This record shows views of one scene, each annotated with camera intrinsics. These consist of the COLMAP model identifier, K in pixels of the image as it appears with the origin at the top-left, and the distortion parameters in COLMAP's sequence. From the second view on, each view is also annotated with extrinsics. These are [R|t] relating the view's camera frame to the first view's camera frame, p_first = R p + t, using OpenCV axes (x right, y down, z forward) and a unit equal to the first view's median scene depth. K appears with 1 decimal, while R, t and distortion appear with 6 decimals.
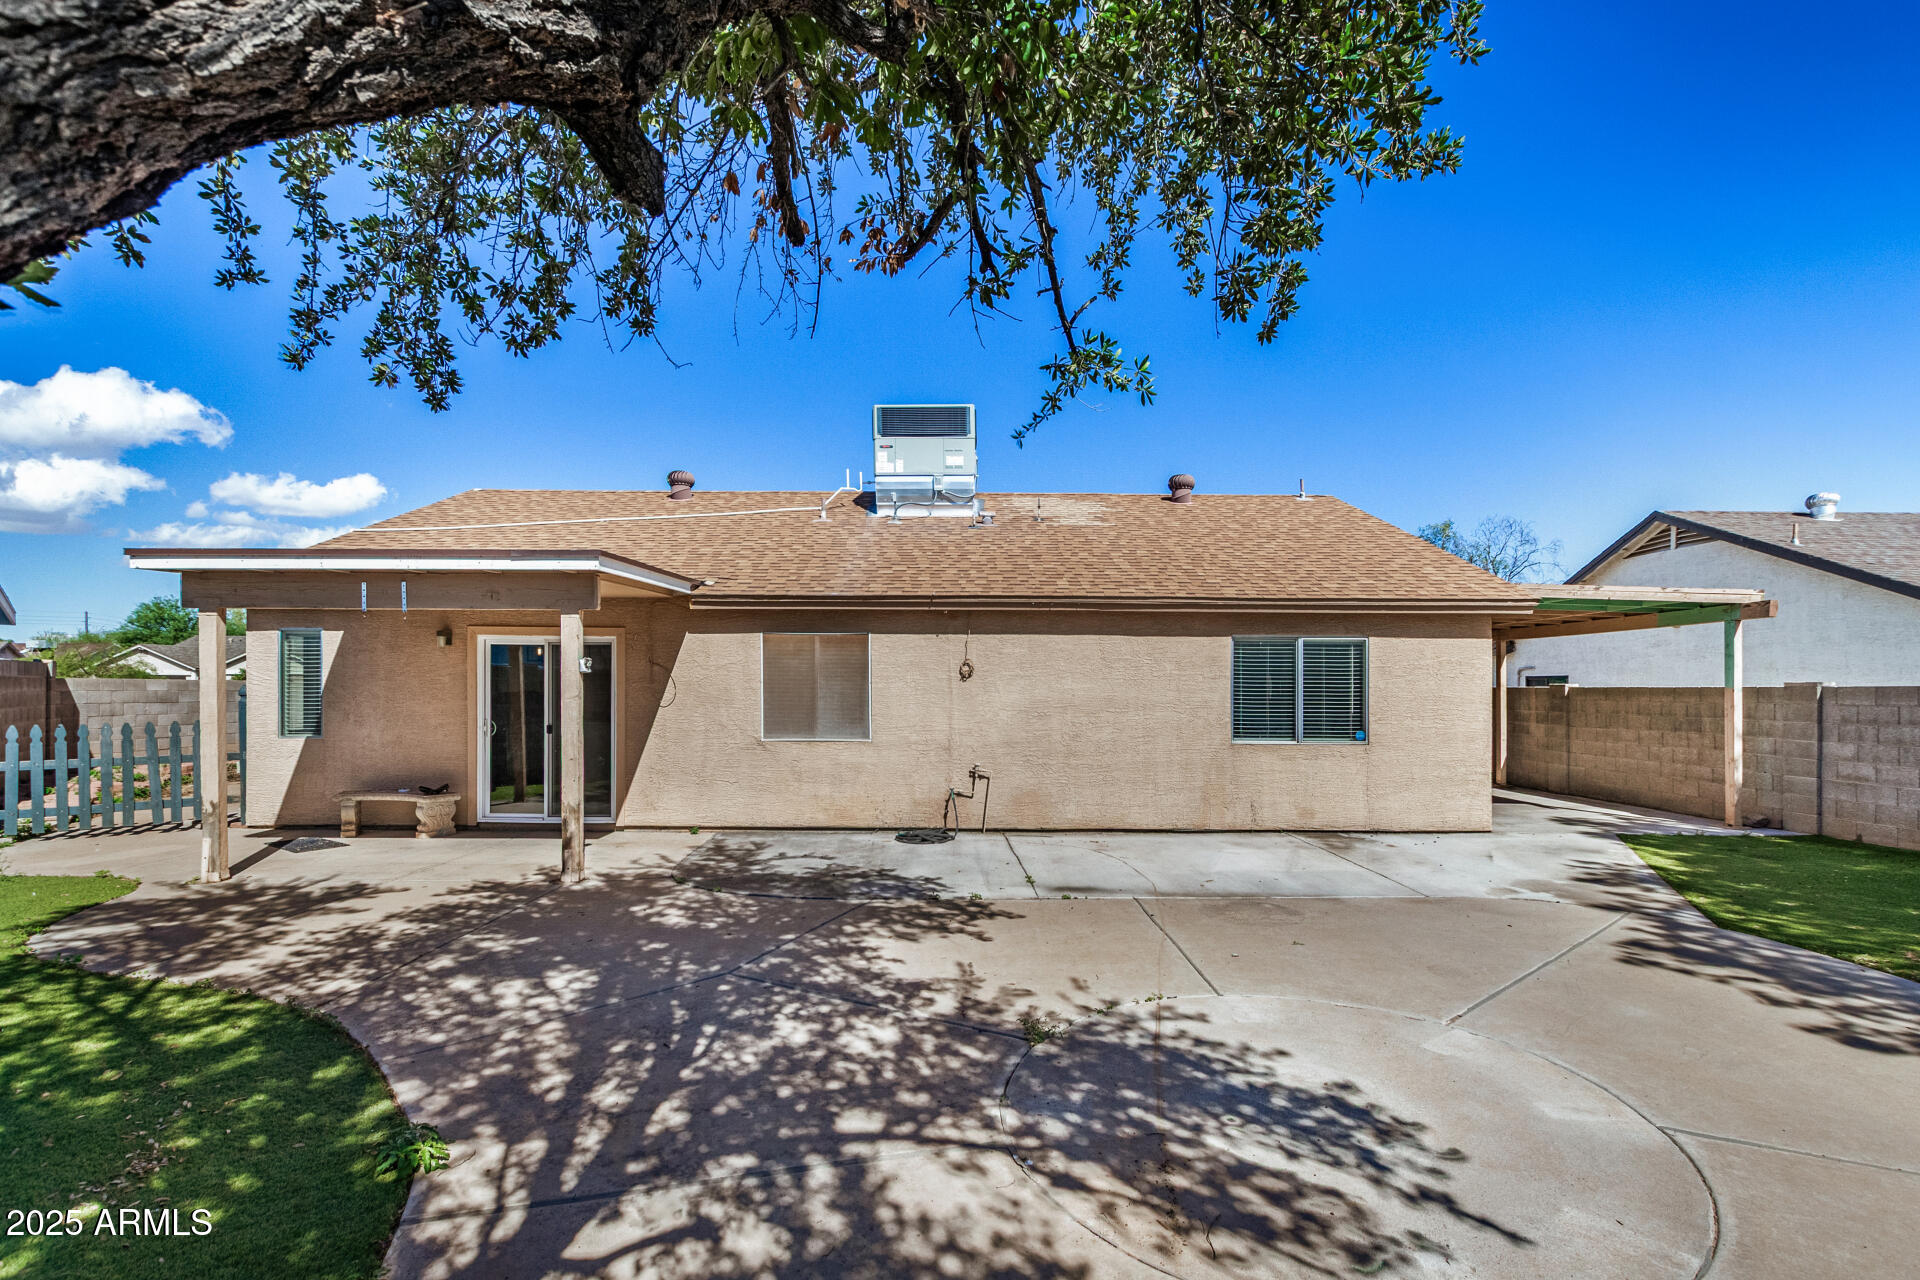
lens RADIAL K [[887.2, 0, 963.3], [0, 887.2, 659.9], [0, 0, 1]] dist [0.005555, -0.003376]
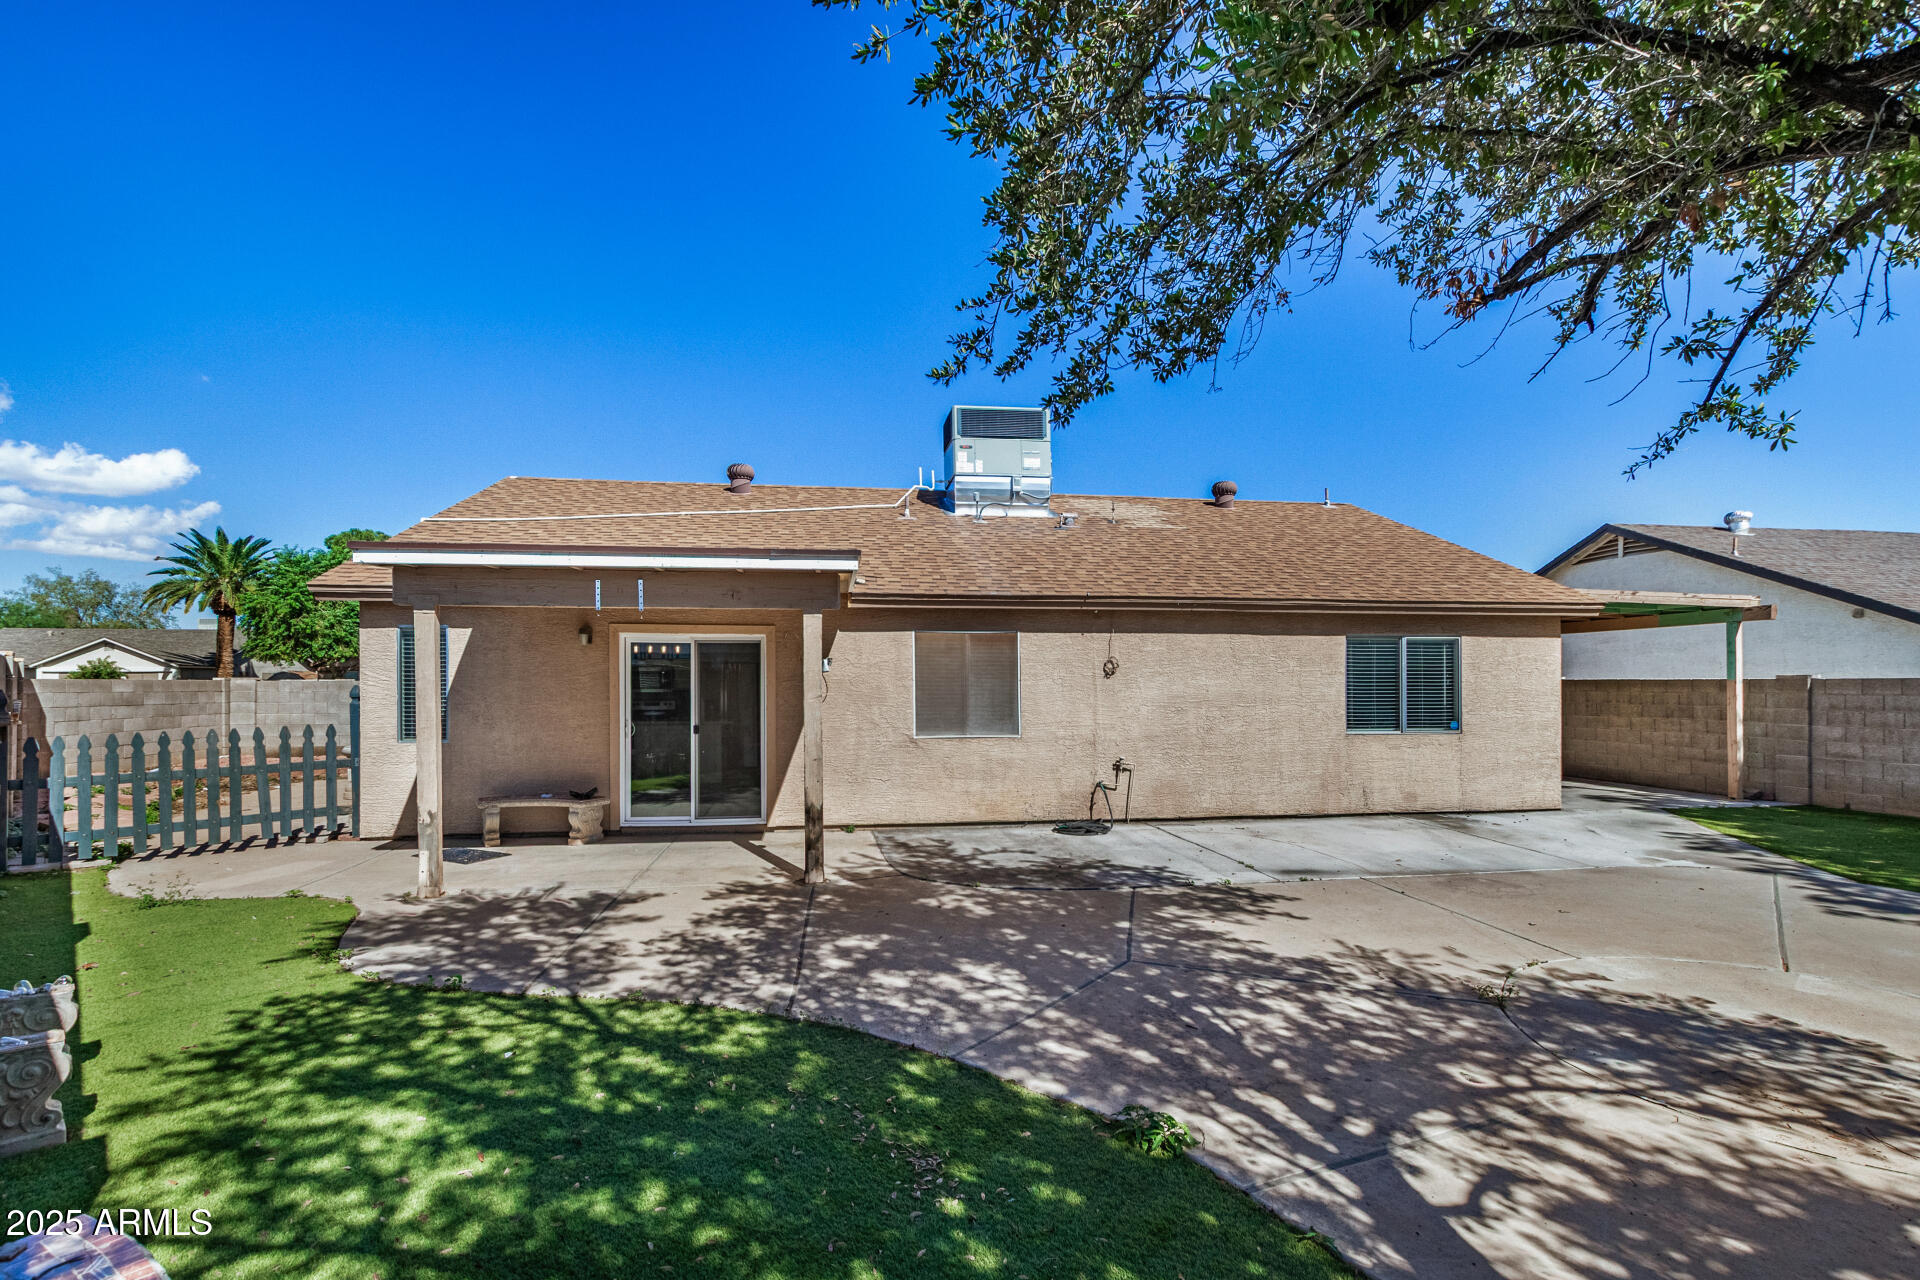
lens RADIAL K [[887.2, 0, 947.6], [0, 887.2, 651.6], [0, 0, 1]] dist [0.005555, -0.003376]
pose [[0.990190, -0.001261, 0.139721, -0.331633], [0.001526, 0.999997, -0.001790, -0.005429], [-0.139718, 0.001986, 0.990189, -0.005956]]
